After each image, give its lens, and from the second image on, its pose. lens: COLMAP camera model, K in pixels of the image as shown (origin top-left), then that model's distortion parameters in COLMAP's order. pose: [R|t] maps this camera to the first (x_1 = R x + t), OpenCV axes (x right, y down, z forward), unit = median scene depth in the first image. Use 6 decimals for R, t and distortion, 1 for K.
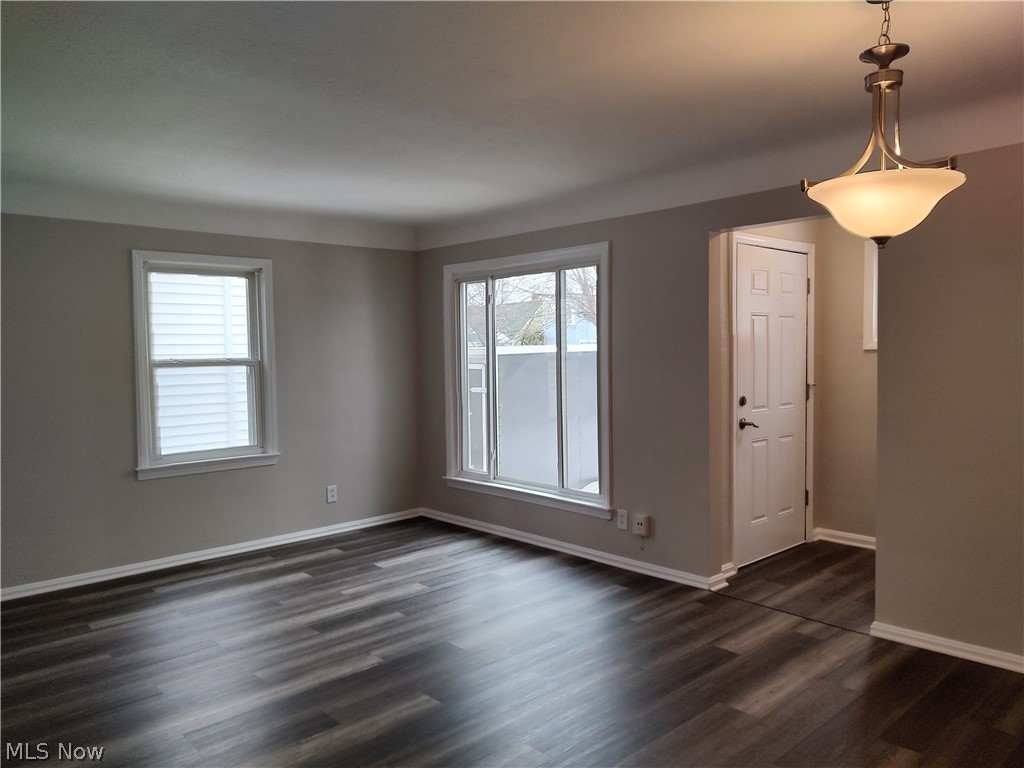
lens RADIAL K [[719.9, 0, 512.0], [0, 719.9, 384.0], [0, 0, 1]] dist [0.003273, -0.000177]
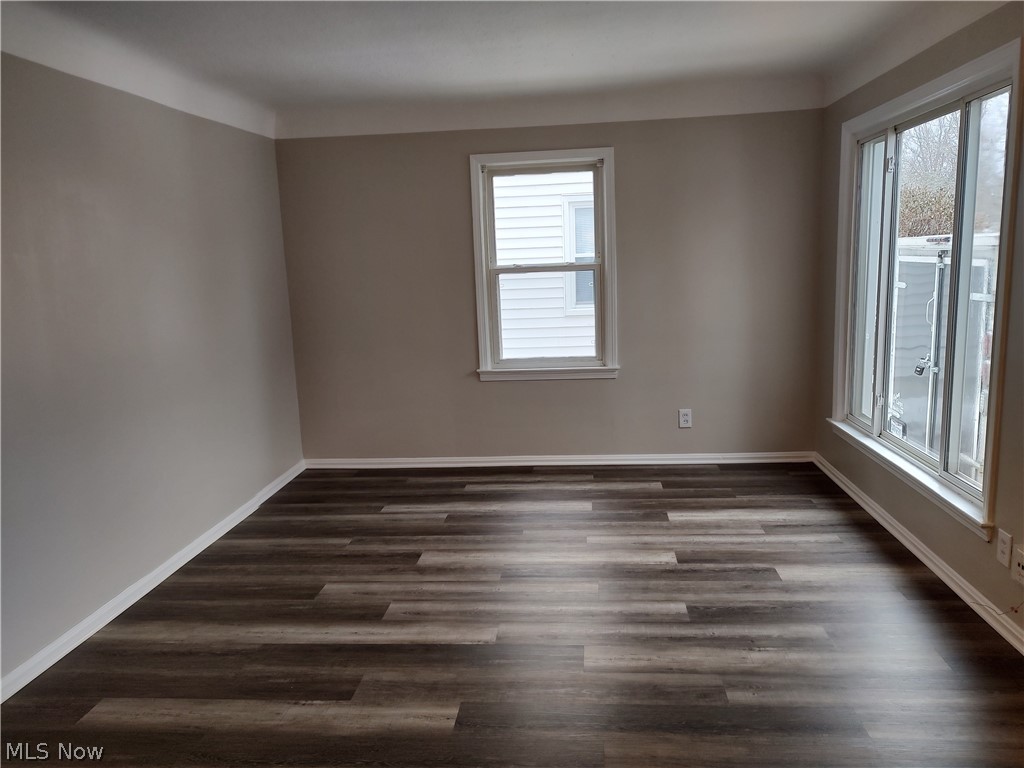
lens RADIAL K [[708.1, 0, 533.4], [0, 708.1, 377.8], [0, 0, 1]] dist [0.077464, -0.105089]
pose [[0.684787, 0.110510, -0.720315, 0.276229], [-0.006599, 0.989335, 0.145509, -0.022586], [0.728713, -0.094889, 0.678213, 0.341996]]
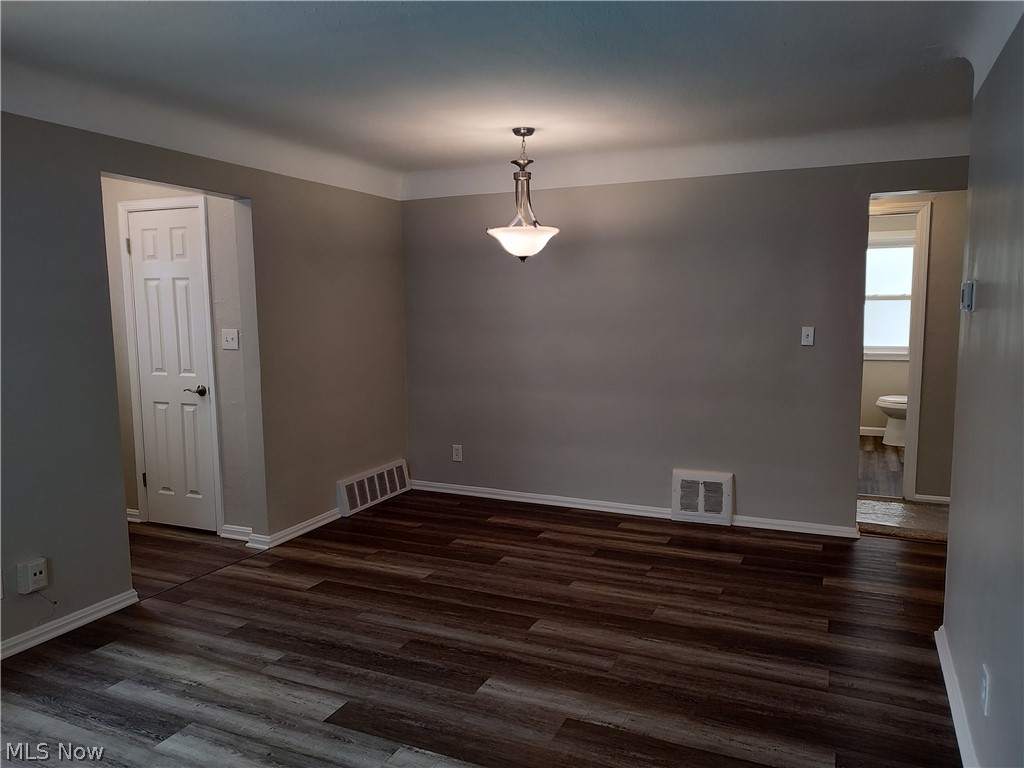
lens RADIAL K [[758.2, 0, 535.0], [0, 758.2, 358.7], [0, 0, 1]] dist [0.005087, 0.000540]
pose [[-0.406985, -0.048596, 0.912141, -0.602474], [0.053370, 0.995613, 0.076856, -0.031738], [-0.911874, 0.079961, -0.402606, 0.776367]]
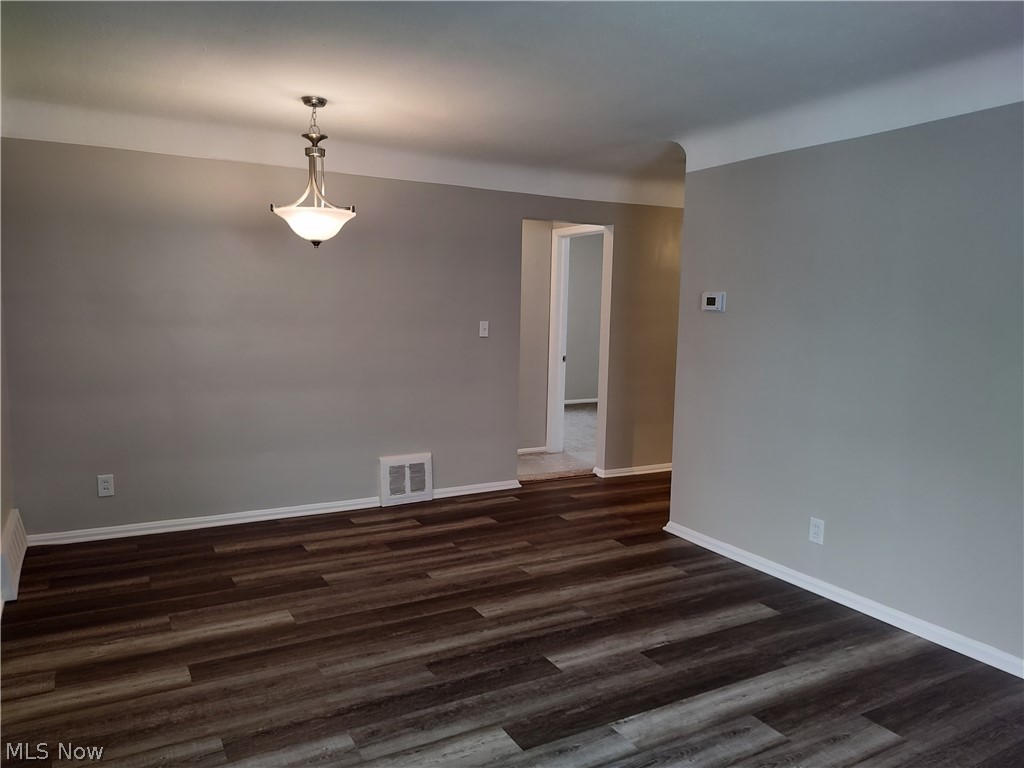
lens RADIAL K [[740.7, 0, 512.0], [0, 740.7, 384.0], [0, 0, 1]] dist [0.000981, -0.004174]
pose [[-0.977202, -0.028956, 0.210326, -0.152727], [0.003265, 0.988489, 0.151260, -0.053623], [-0.212285, 0.148498, -0.965859, 1.150745]]
